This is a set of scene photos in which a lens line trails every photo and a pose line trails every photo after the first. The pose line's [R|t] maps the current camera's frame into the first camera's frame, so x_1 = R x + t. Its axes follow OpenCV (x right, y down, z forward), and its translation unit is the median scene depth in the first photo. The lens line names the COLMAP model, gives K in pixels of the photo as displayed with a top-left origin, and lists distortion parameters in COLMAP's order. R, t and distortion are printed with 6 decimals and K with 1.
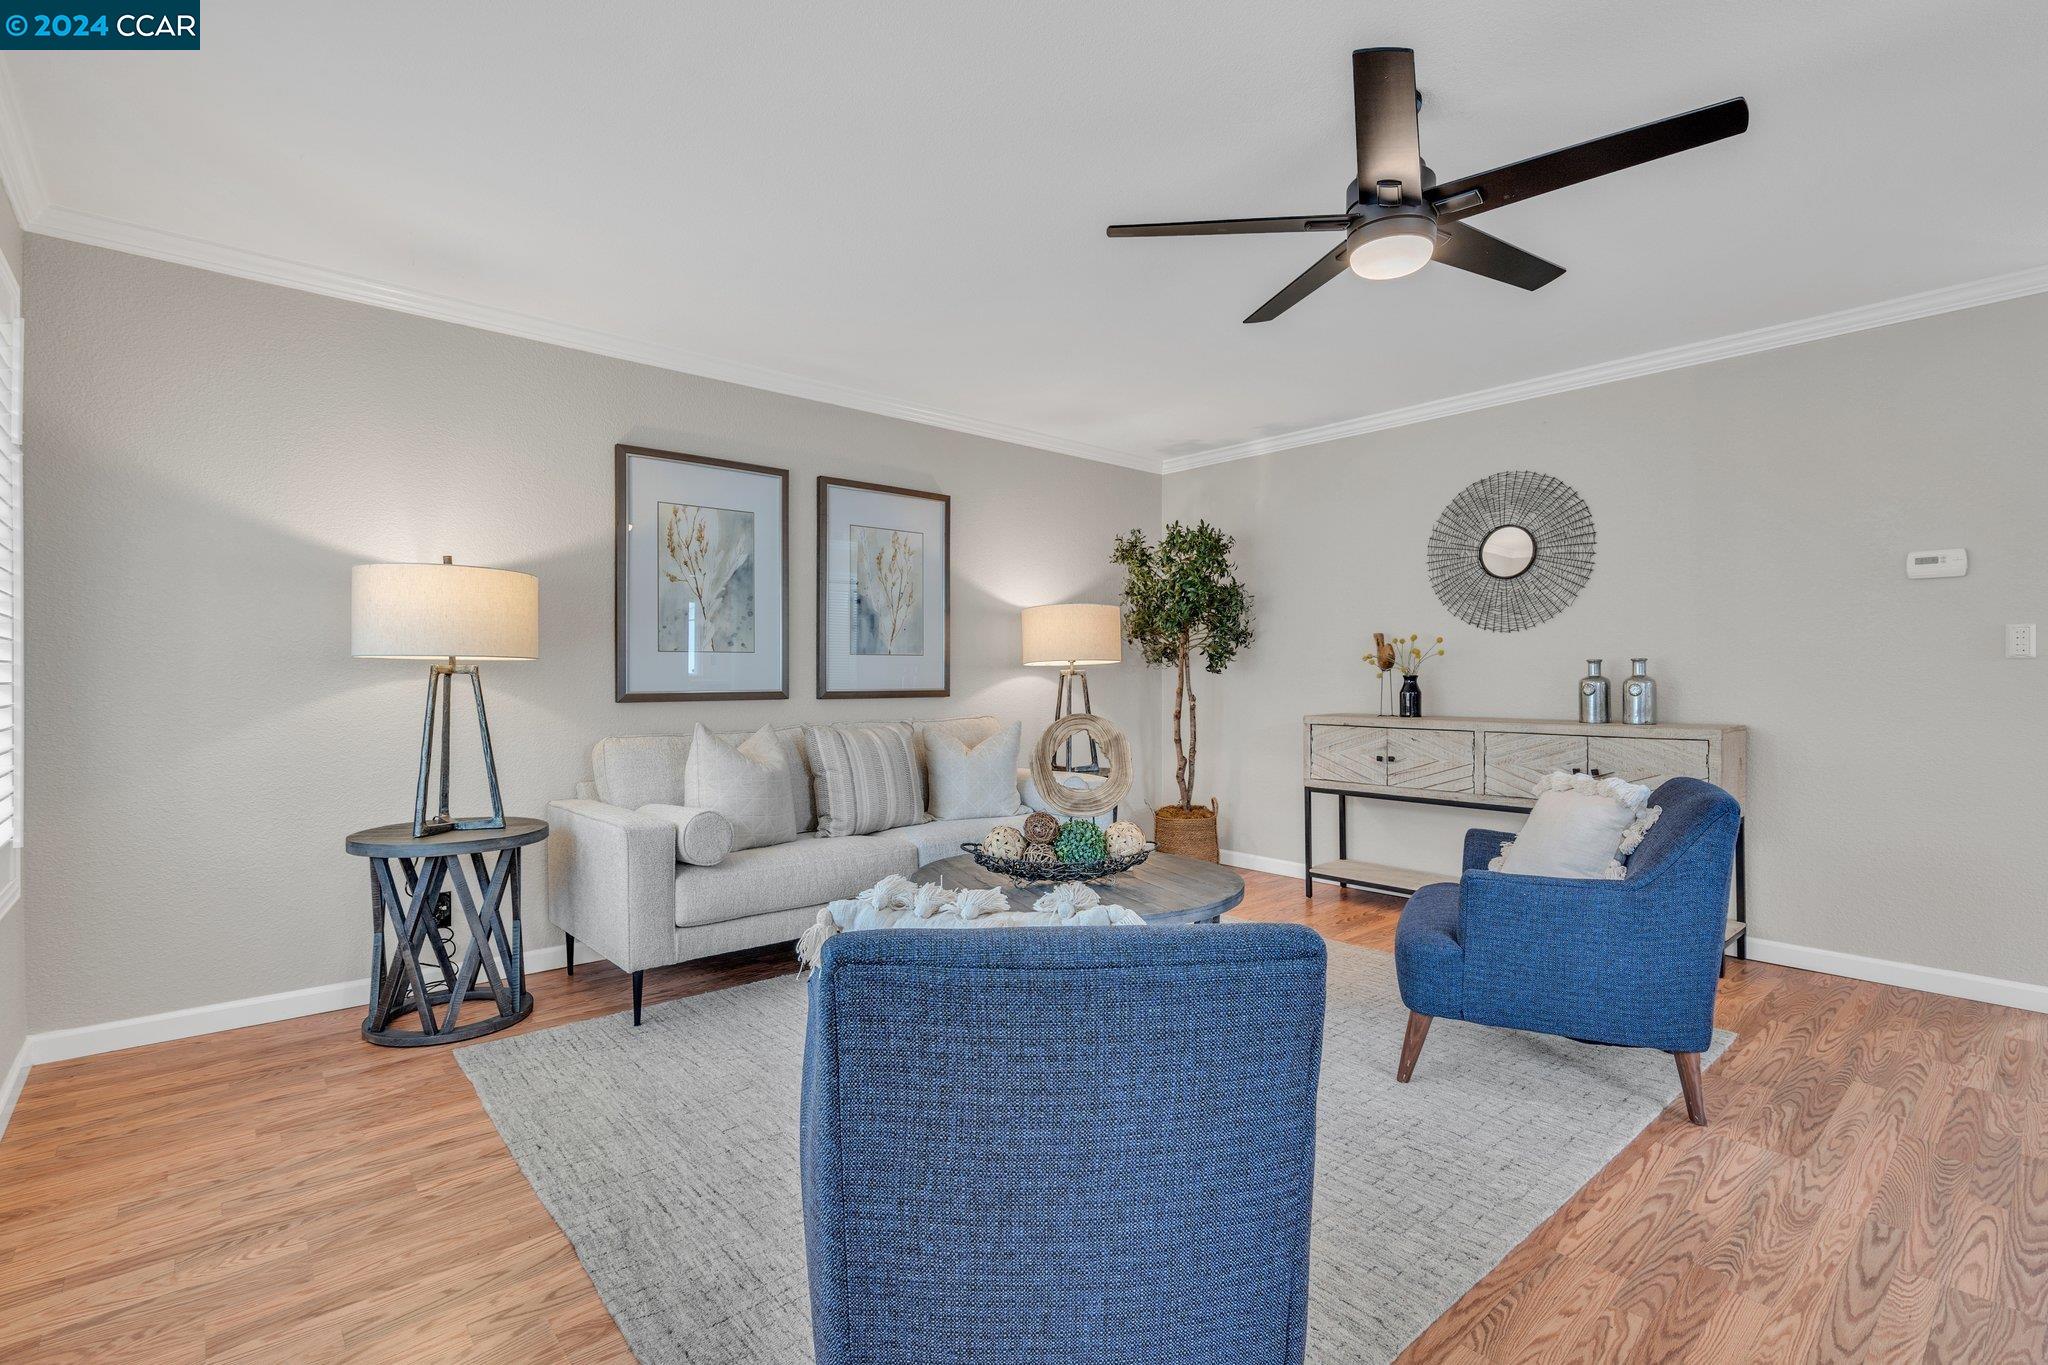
lens RADIAL K [[932.2, 0, 1014.5], [0, 932.2, 691.9], [0, 0, 1]] dist [-0.007527, 0.001352]
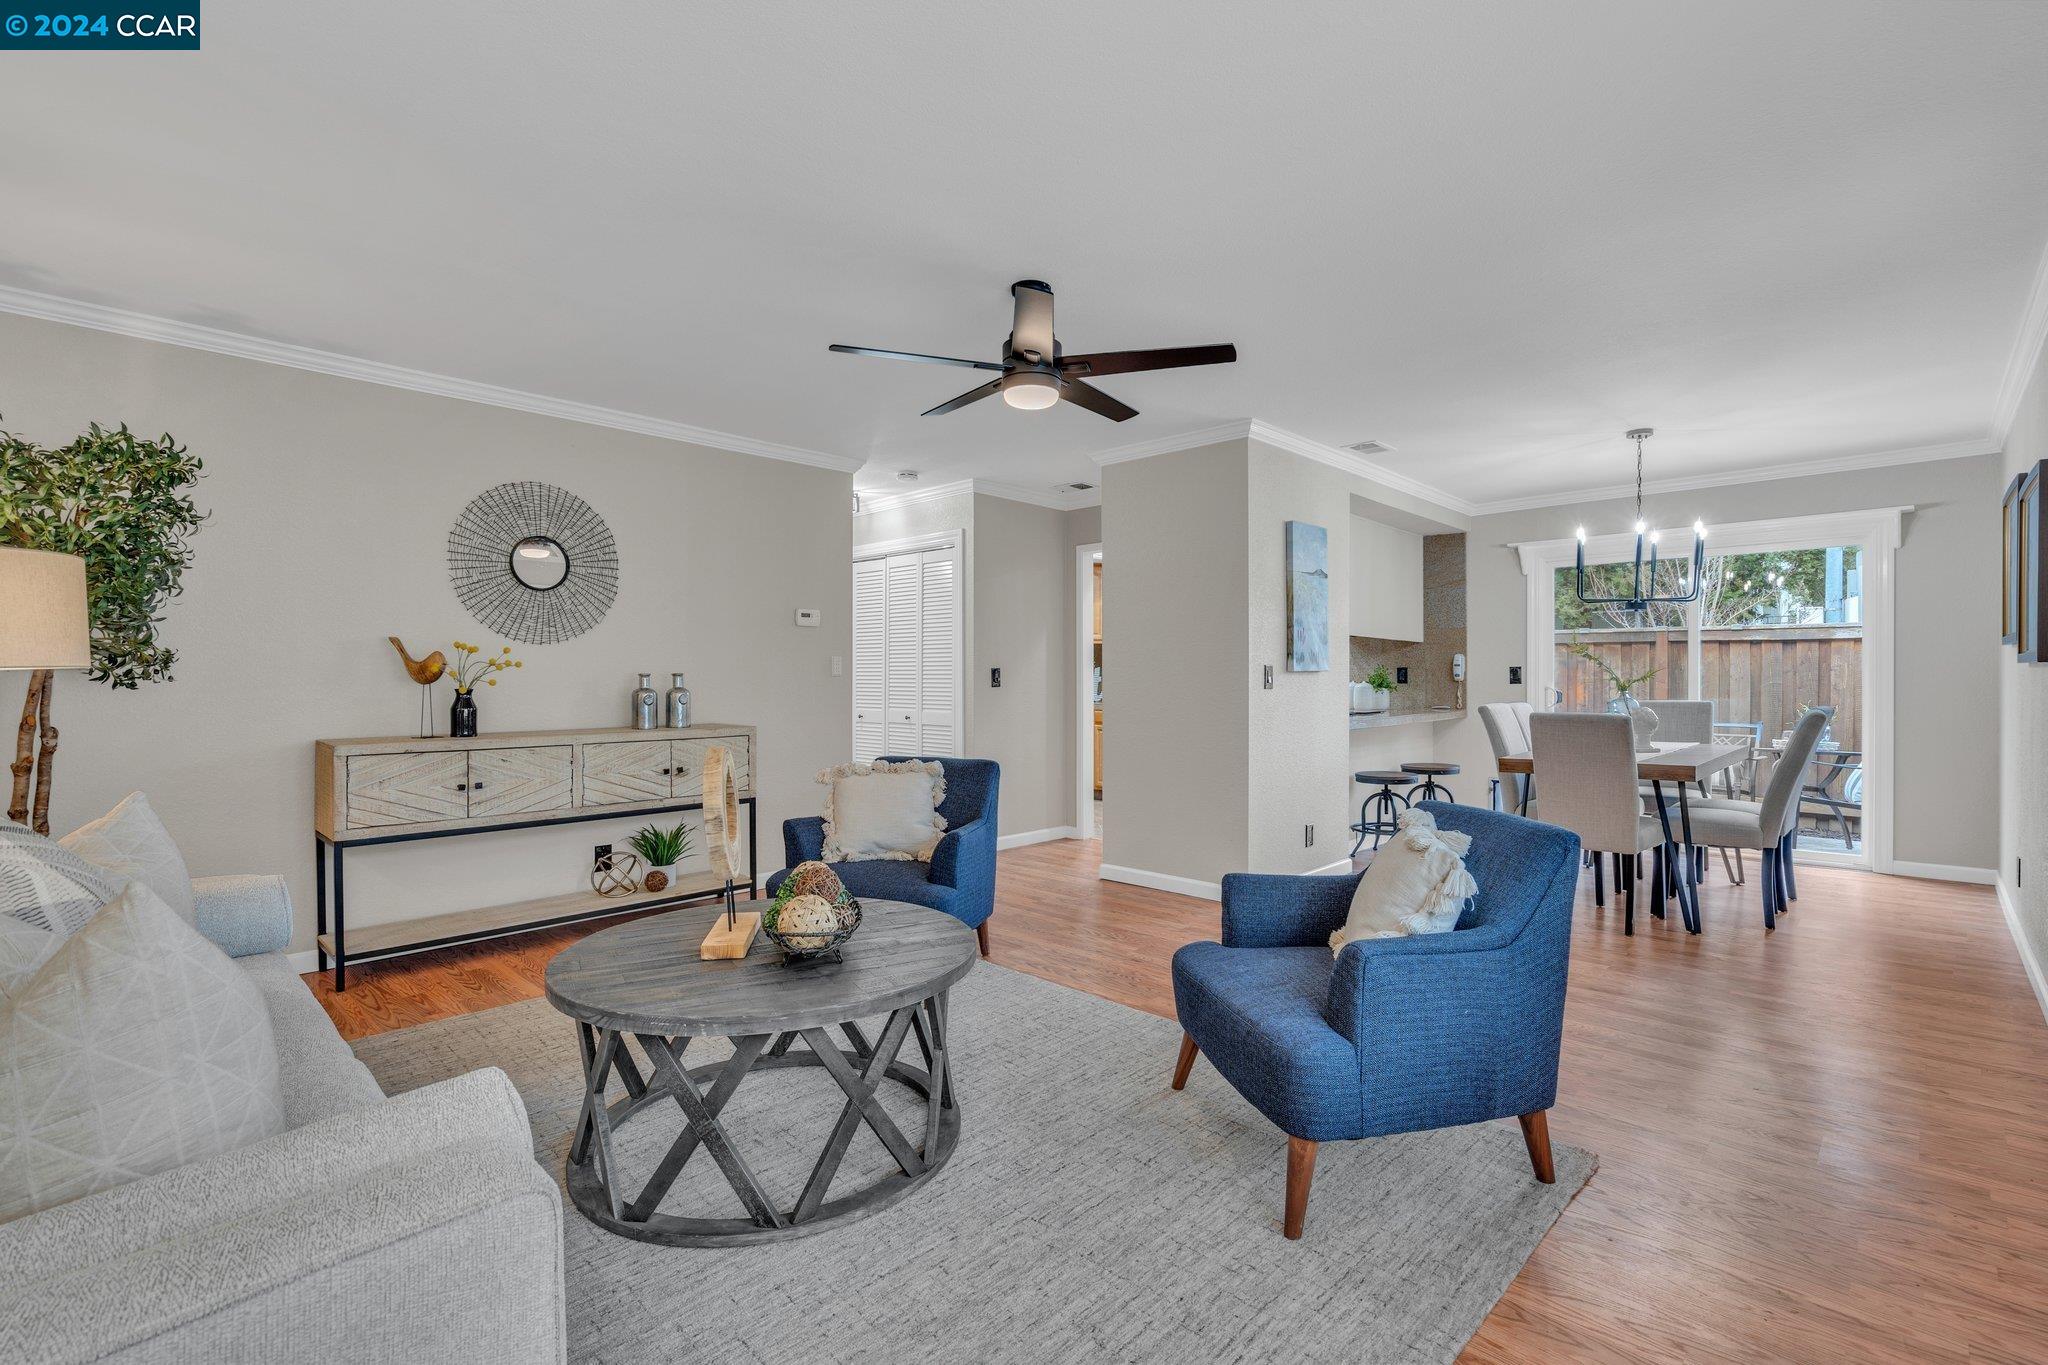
lens RADIAL K [[932.2, 0, 1030.2], [0, 932.2, 693.2], [0, 0, 1]] dist [-0.007527, 0.001352]
pose [[-0.085556, -0.018204, 0.996167, -0.577171], [0.015597, 0.999686, 0.019608, -0.026321], [-0.996211, 0.017215, -0.085246, 0.643547]]
